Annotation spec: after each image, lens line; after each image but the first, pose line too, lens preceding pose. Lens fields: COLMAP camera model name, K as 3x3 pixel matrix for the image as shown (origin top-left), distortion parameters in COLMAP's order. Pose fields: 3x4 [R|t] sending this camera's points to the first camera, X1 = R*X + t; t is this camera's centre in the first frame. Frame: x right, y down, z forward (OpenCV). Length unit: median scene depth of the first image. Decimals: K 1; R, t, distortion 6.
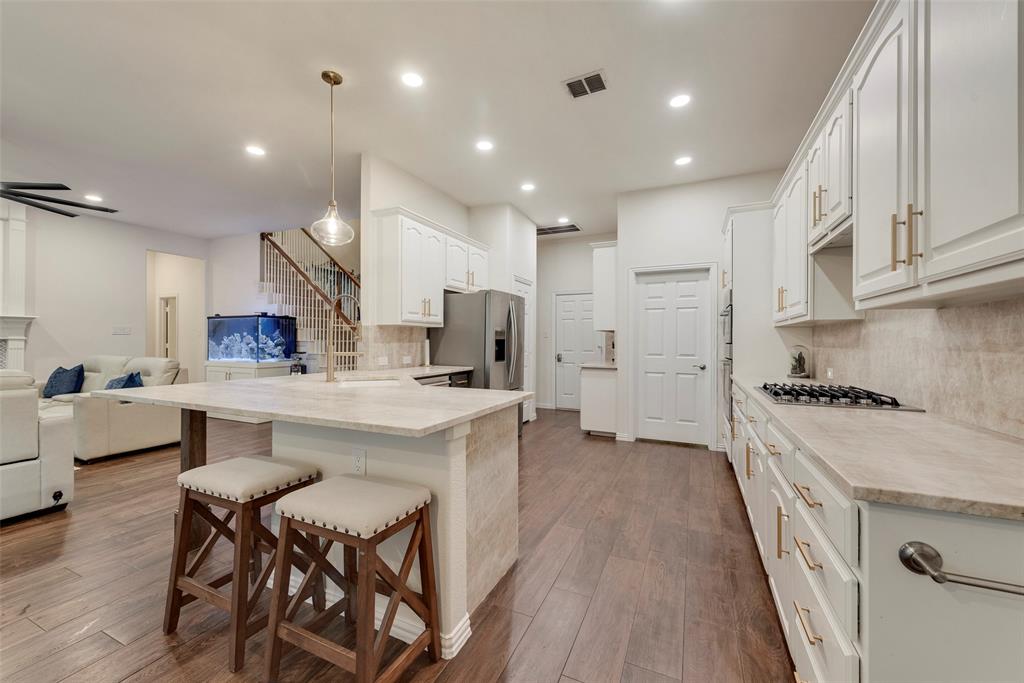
lens RADIAL K [[400.8, 0, 507.6], [0, 400.8, 344.6], [0, 0, 1]] dist [0.001388, -0.000251]
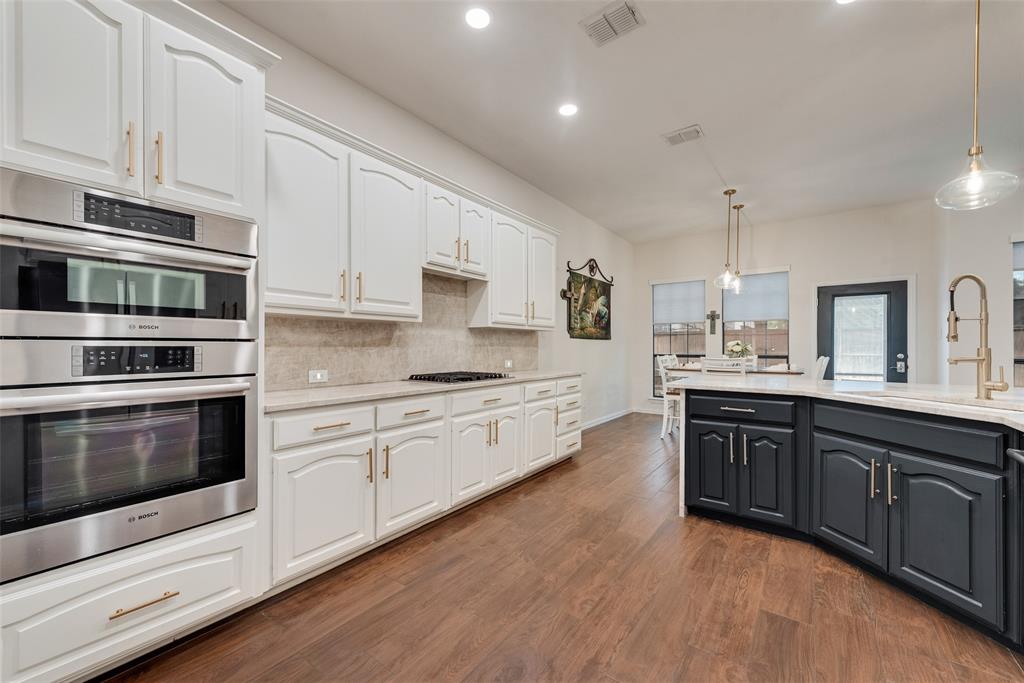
lens RADIAL K [[400.8, 0, 507.6], [0, 400.8, 344.6], [0, 0, 1]] dist [0.001388, -0.000251]
pose [[-0.977505, -0.007792, 0.210770, 0.234960], [-0.008276, 0.999965, -0.001415, 0.003871], [-0.210751, -0.003127, -0.977535, 1.882906]]
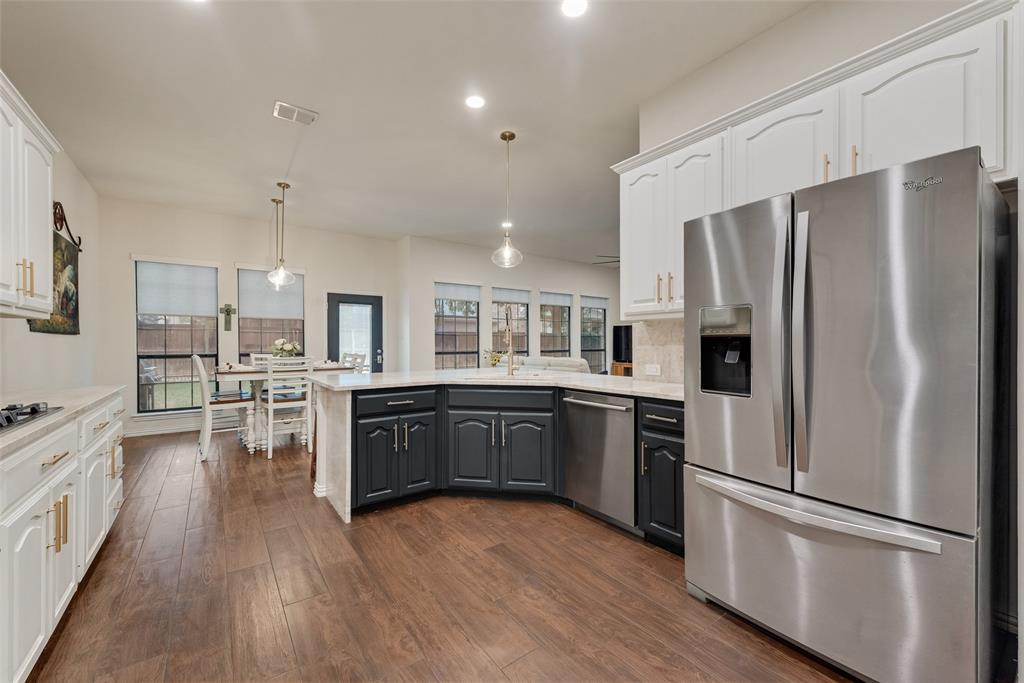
lens RADIAL K [[400.8, 0, 507.6], [0, 400.8, 344.6], [0, 0, 1]] dist [0.001388, -0.000251]
pose [[-0.488822, -0.006069, -0.872362, 0.676714], [-0.006346, 0.999974, -0.003400, -0.000289], [0.872360, 0.003874, -0.488848, 1.617272]]
